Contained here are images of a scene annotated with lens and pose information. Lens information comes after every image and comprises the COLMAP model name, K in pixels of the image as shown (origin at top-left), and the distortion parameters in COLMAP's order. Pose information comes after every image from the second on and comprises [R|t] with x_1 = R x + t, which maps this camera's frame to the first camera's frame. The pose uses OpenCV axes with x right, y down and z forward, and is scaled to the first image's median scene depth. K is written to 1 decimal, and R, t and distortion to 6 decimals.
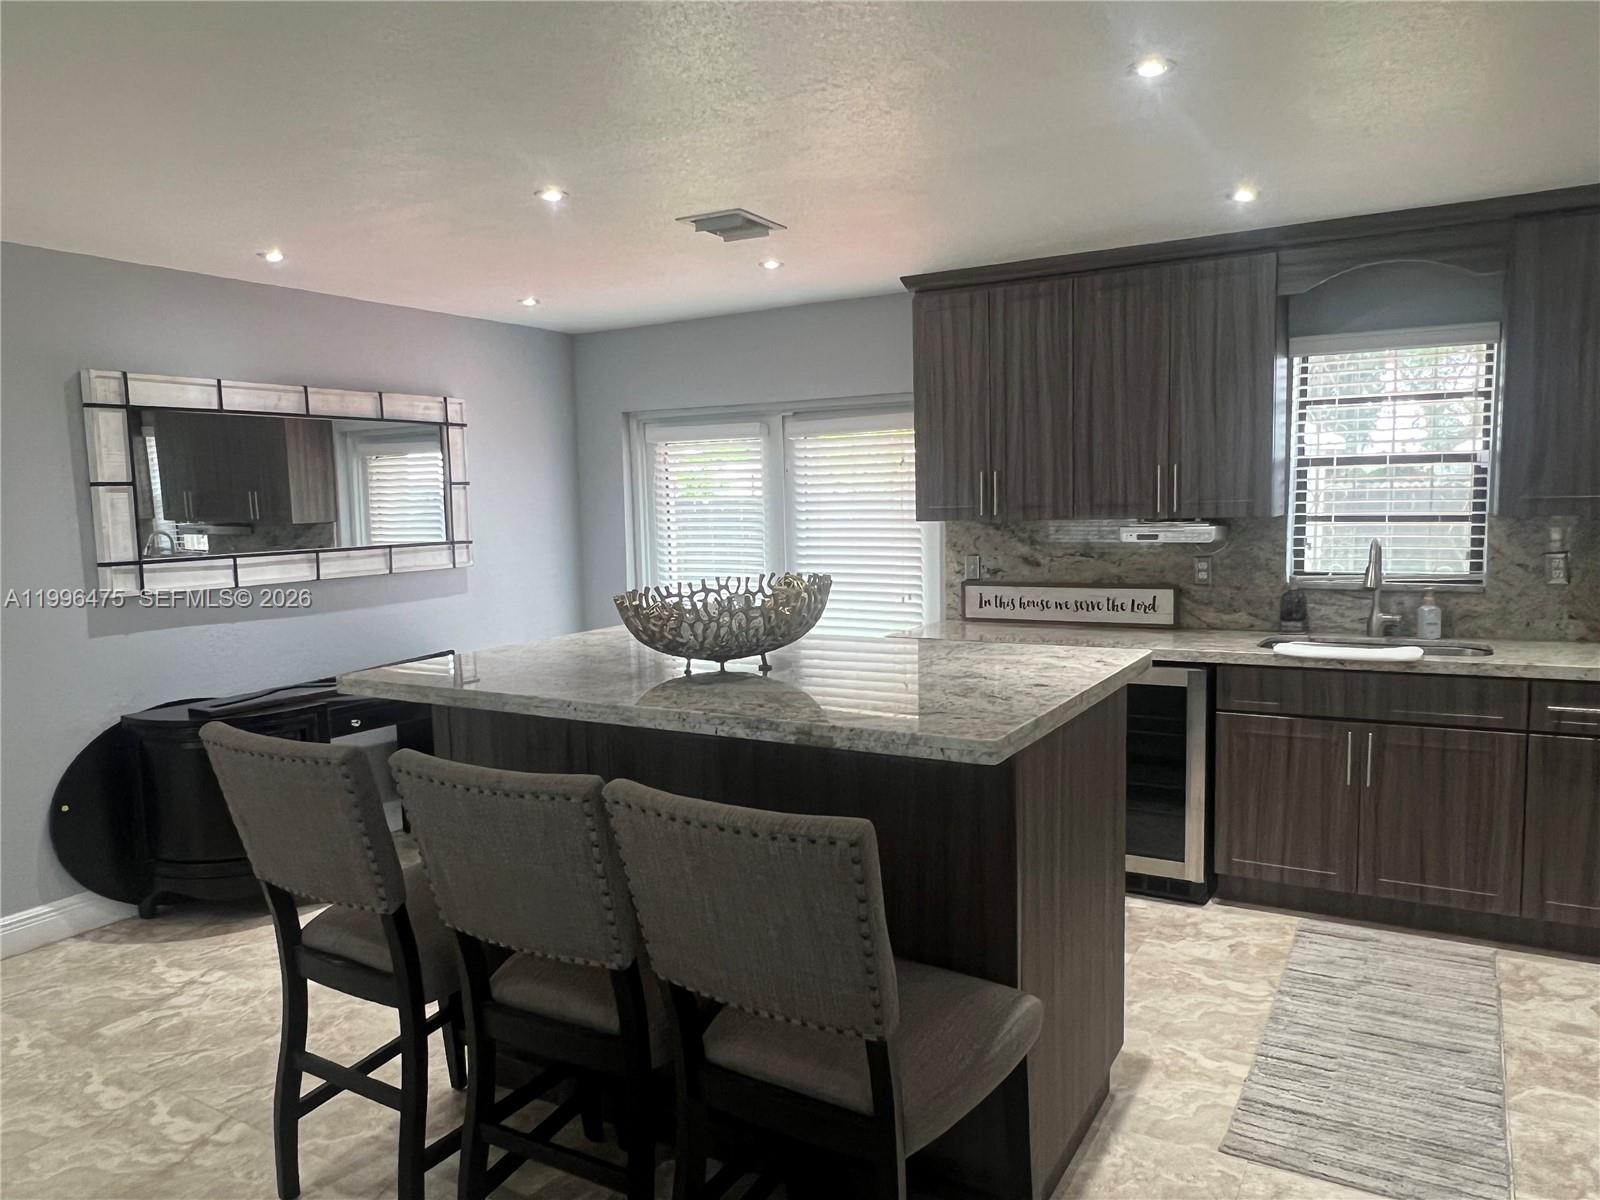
lens RADIAL K [[1110.8, 0, 790.7], [0, 1110.8, 611.3], [0, 0, 1]] dist [0.002192, 0.000749]
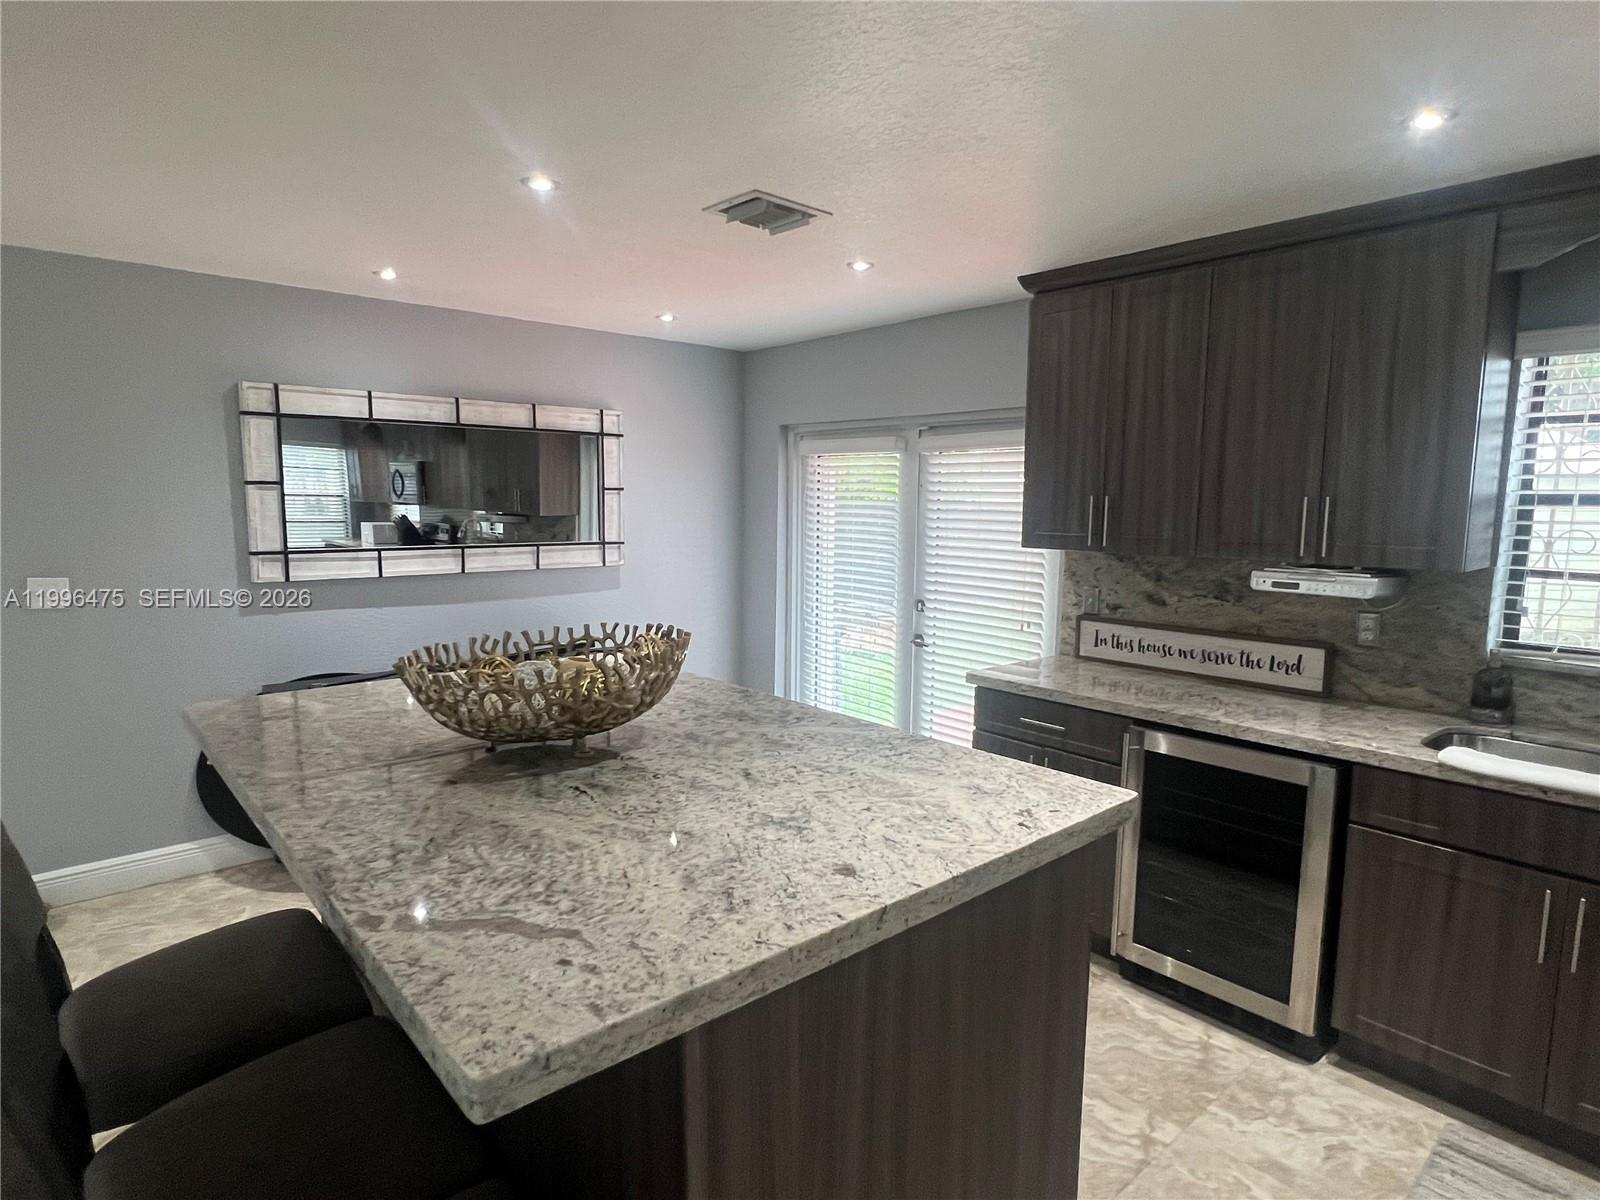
lens RADIAL K [[882.5, 0, 799.0], [0, 882.5, 607.9], [0, 0, 1]] dist [-0.001136, 0.001177]
pose [[0.951132, 0.072013, -0.300269, 0.178591], [-0.064924, 0.997327, 0.033534, -0.049181], [0.301881, -0.012401, 0.953265, 0.282588]]
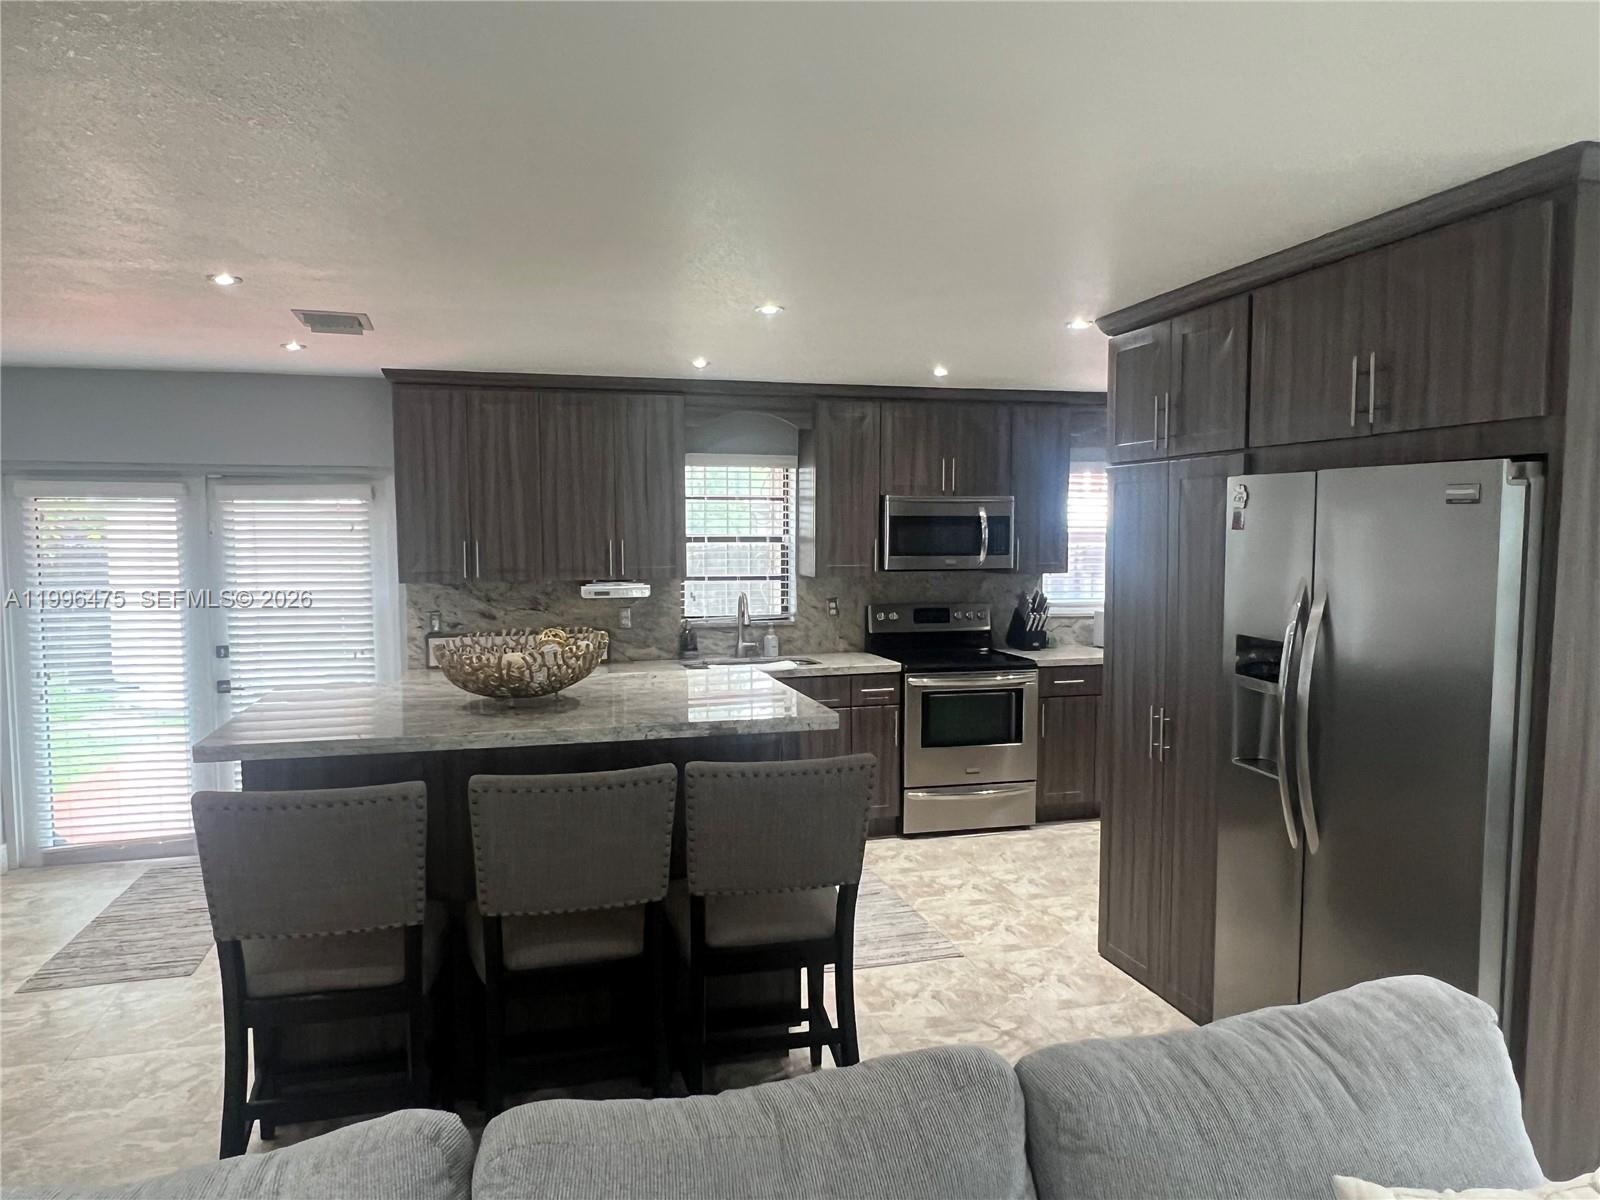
lens RADIAL K [[1110.8, 0, 782.6], [0, 1110.8, 604.4], [0, 0, 1]] dist [0.002192, 0.000749]
pose [[0.685903, -0.025392, 0.727250, -0.492479], [0.063779, 0.997643, -0.025321, -0.007031], [-0.724893, 0.063751, 0.685905, -0.059333]]
